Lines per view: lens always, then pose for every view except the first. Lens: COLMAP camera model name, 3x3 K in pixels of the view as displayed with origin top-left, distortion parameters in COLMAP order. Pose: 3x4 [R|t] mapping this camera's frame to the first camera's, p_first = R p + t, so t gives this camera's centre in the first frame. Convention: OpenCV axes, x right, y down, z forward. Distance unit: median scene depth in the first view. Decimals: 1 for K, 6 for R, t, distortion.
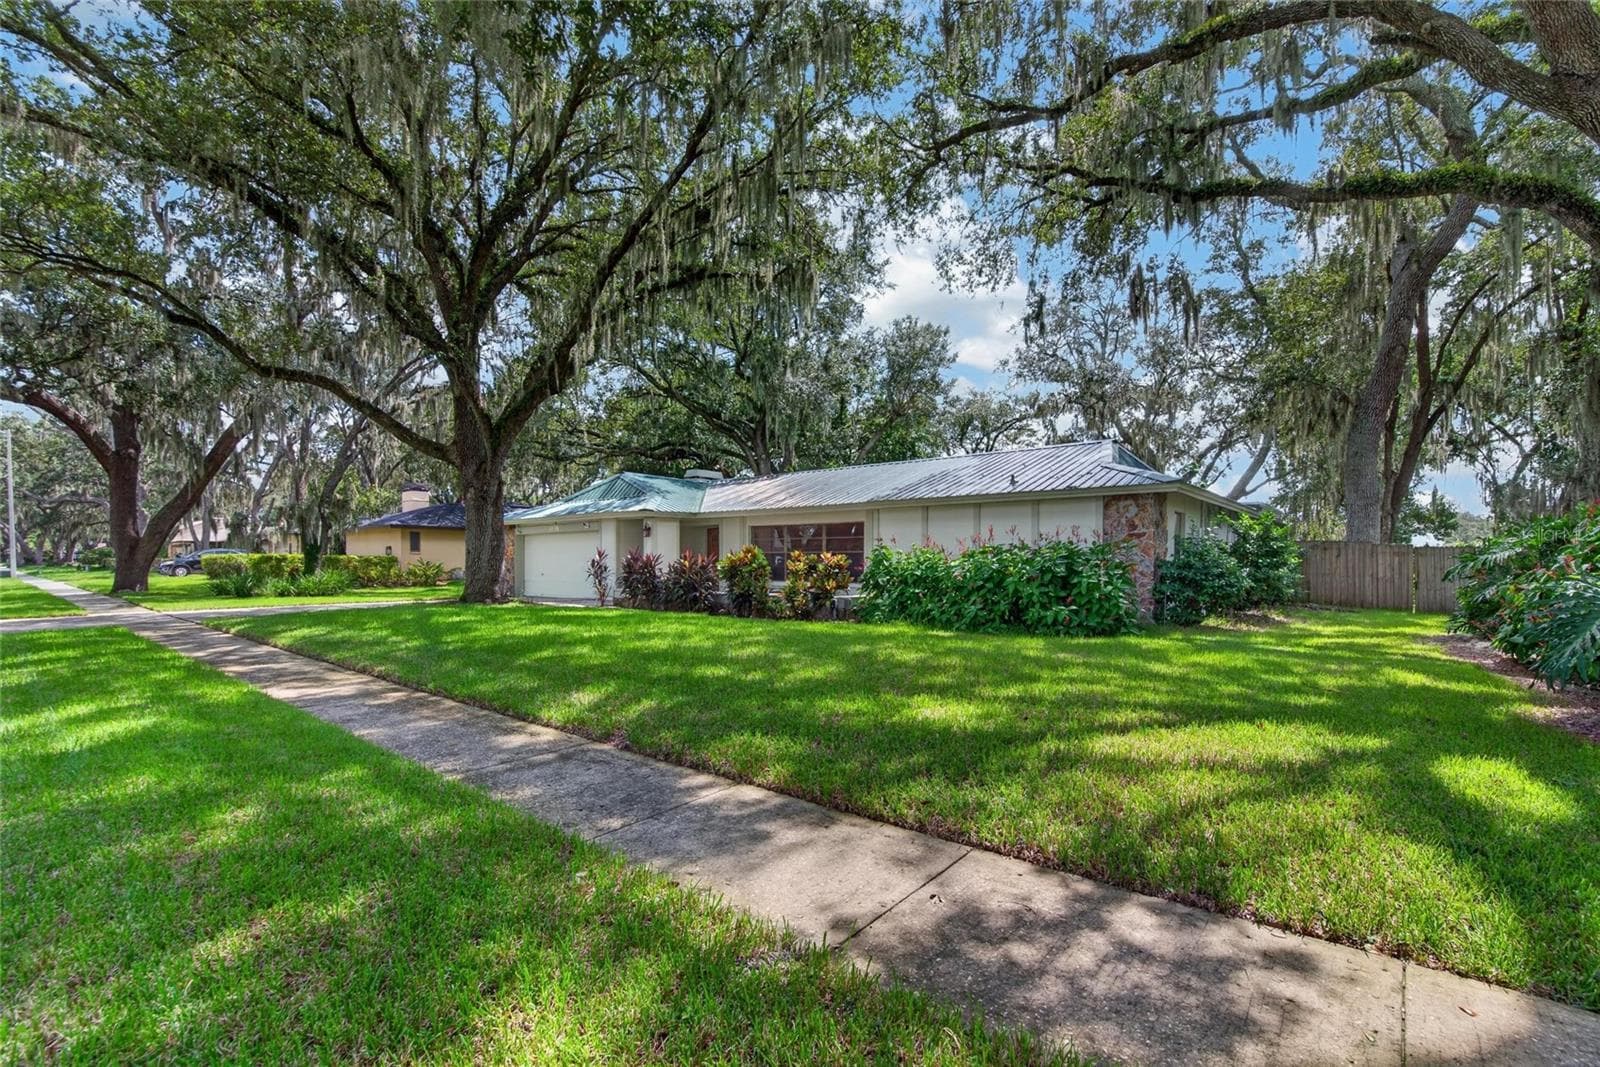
lens RADIAL K [[726.0, 0, 799.5], [0, 726.0, 570.4], [0, 0, 1]] dist [-0.031784, 0.007873]
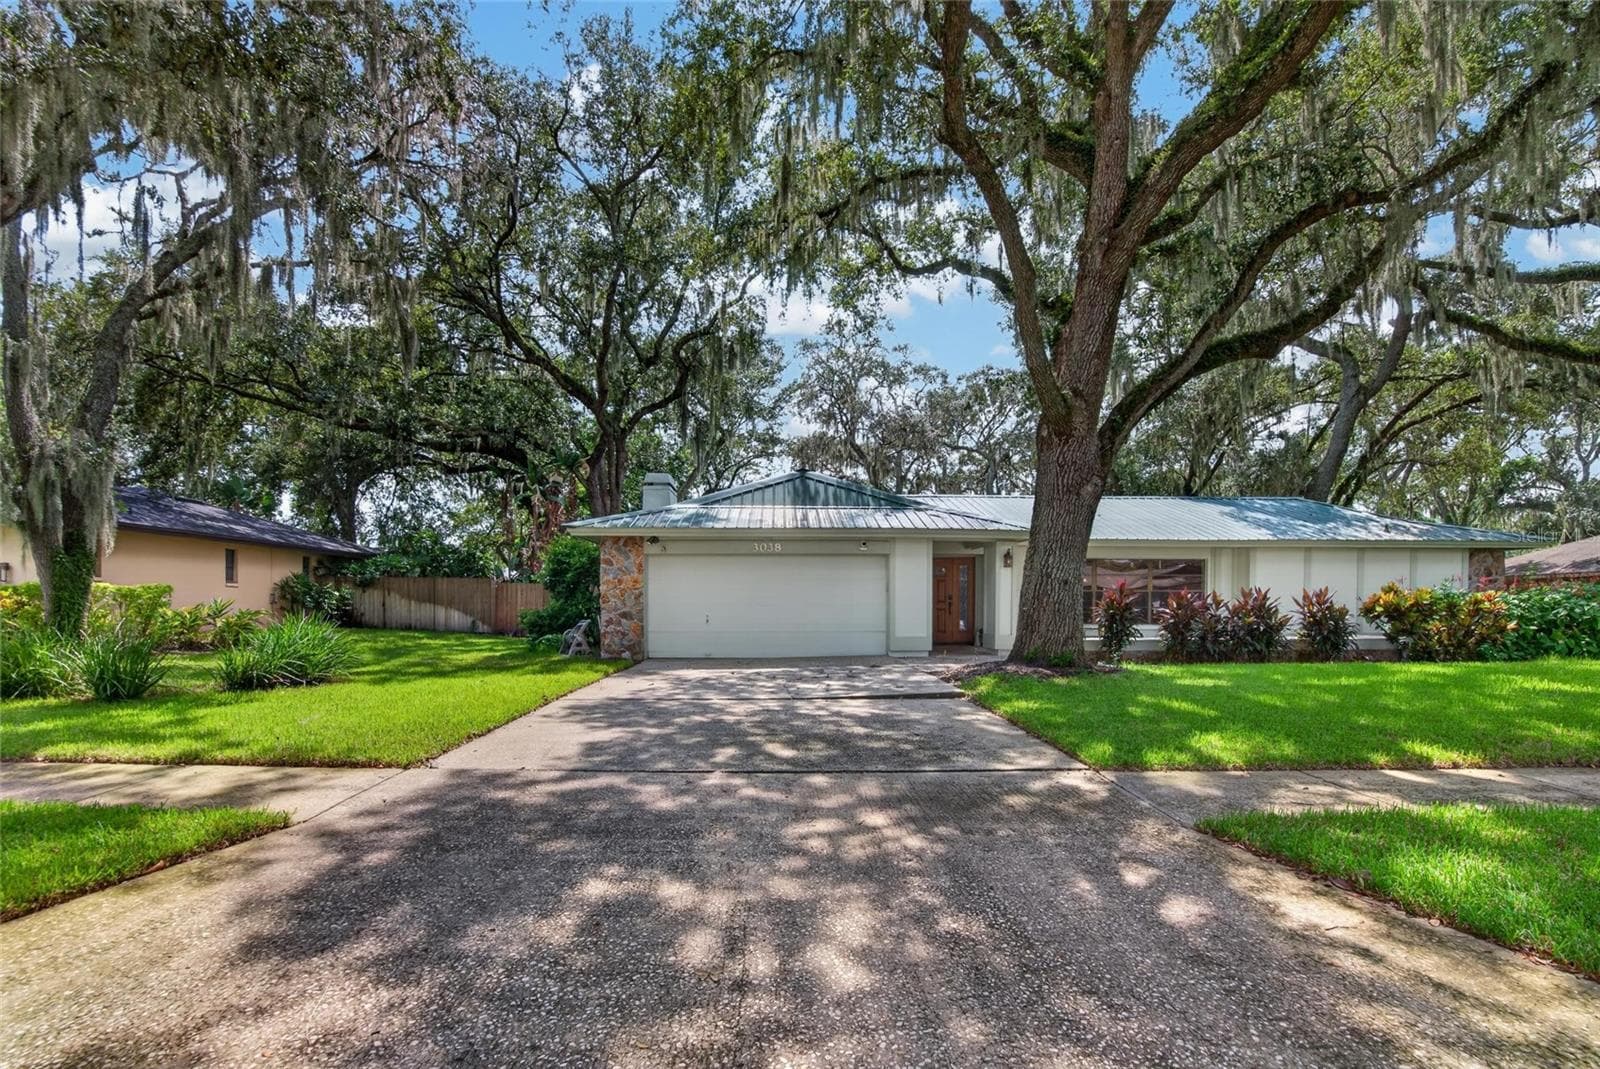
lens RADIAL K [[731.7, 0, 815.5], [0, 731.7, 615.1], [0, 0, 1]] dist [-0.015797, 0.000298]
pose [[0.743549, -0.011787, 0.668578, -0.739544], [0.006334, 0.999924, 0.010583, -0.005606], [-0.668652, -0.003634, 0.743567, 0.508497]]
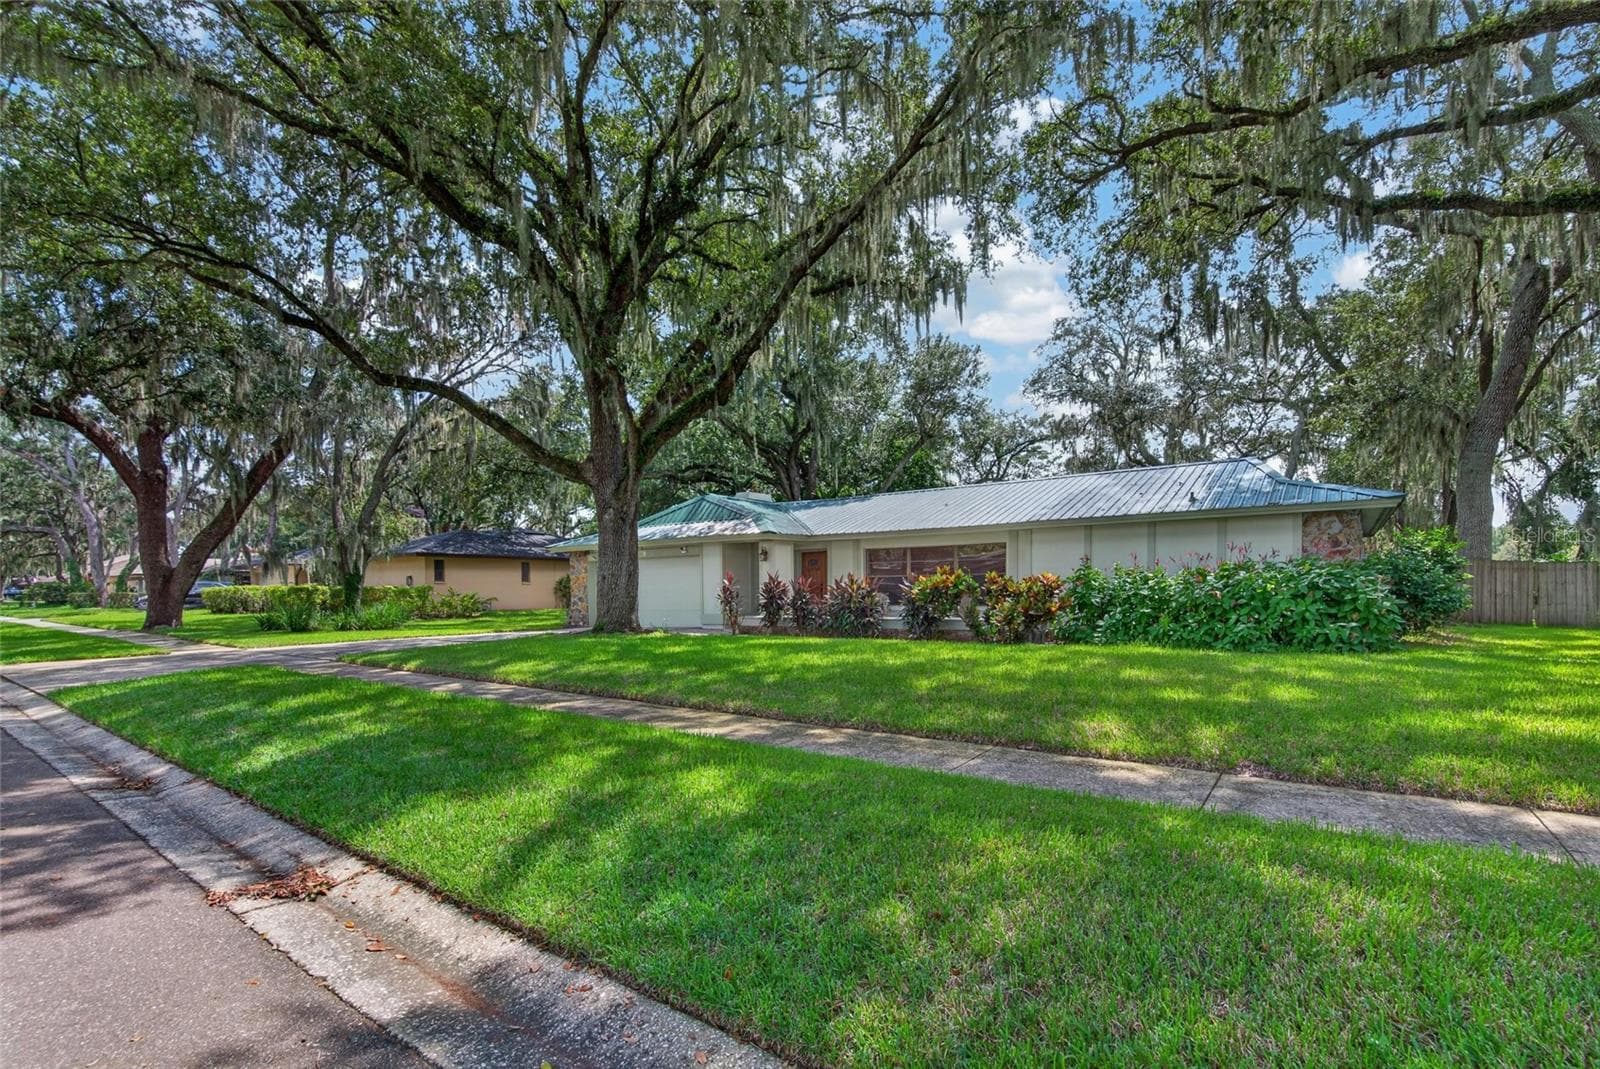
lens RADIAL K [[736.4, 0, 785.3], [0, 736.4, 608.6], [0, 0, 1]] dist [-0.017349, 0.000551]
pose [[0.997732, -0.014884, 0.065650, -0.215476], [0.013953, 0.999796, 0.014619, 0.002230], [-0.065854, -0.013670, 0.997736, 0.029358]]
